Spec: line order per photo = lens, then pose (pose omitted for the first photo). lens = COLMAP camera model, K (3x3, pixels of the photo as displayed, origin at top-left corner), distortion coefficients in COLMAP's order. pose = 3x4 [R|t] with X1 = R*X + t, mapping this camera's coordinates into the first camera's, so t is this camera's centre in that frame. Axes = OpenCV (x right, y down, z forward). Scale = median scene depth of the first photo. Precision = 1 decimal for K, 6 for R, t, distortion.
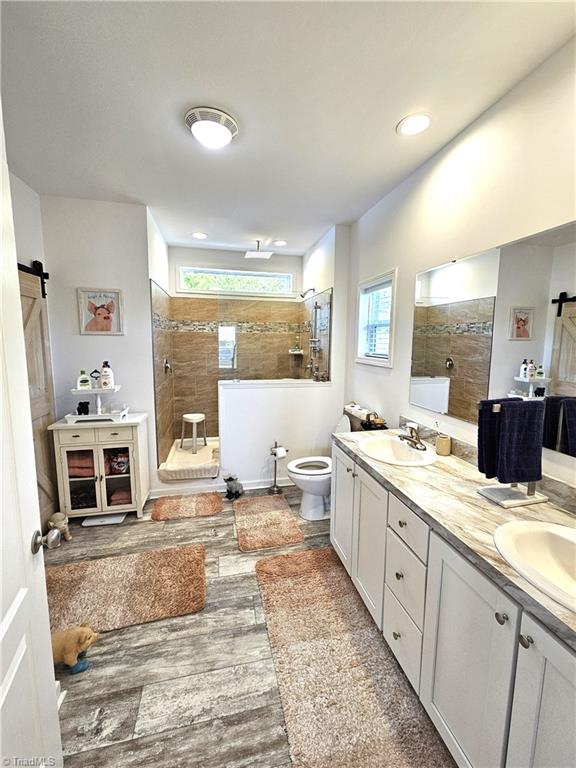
lens RADIAL K [[313.7, 0, 288.4], [0, 313.7, 378.9], [0, 0, 1]] dist [-0.026367, 0.002502]
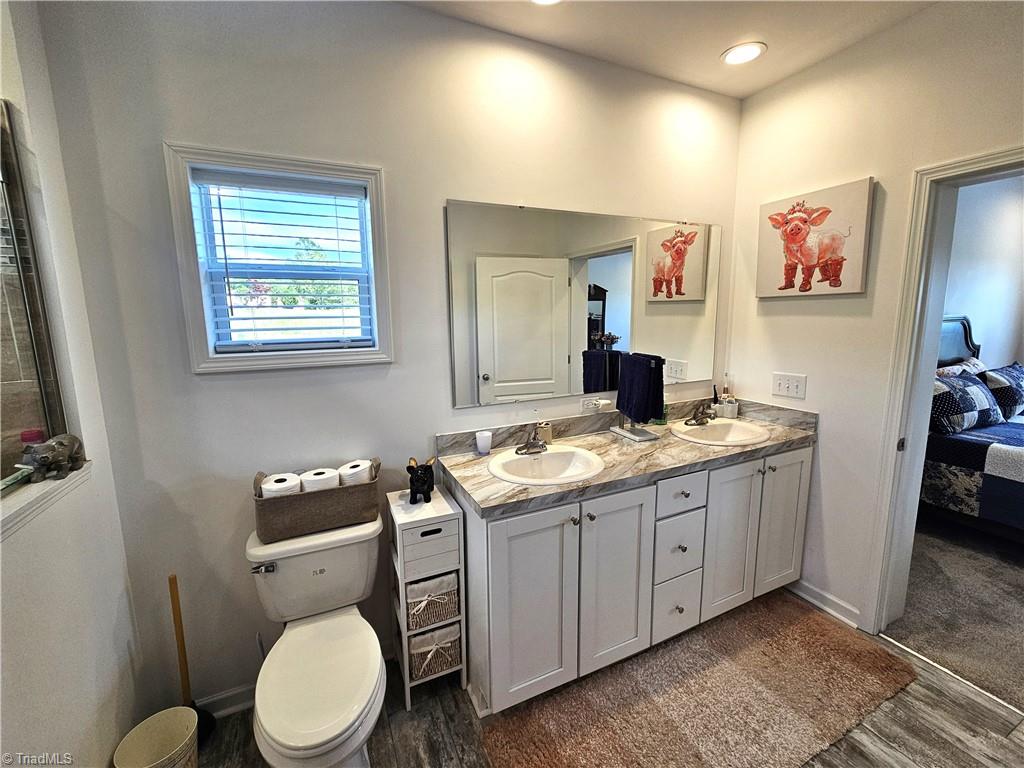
lens RADIAL K [[418.3, 0, 509.4], [0, 418.3, 377.7], [0, 0, 1]] dist [-0.026367, 0.002502]
pose [[-0.194388, -0.161031, 0.967617, -0.714943], [0.138068, 0.972122, 0.189518, -0.207277], [-0.971160, 0.170437, -0.166735, 1.672160]]
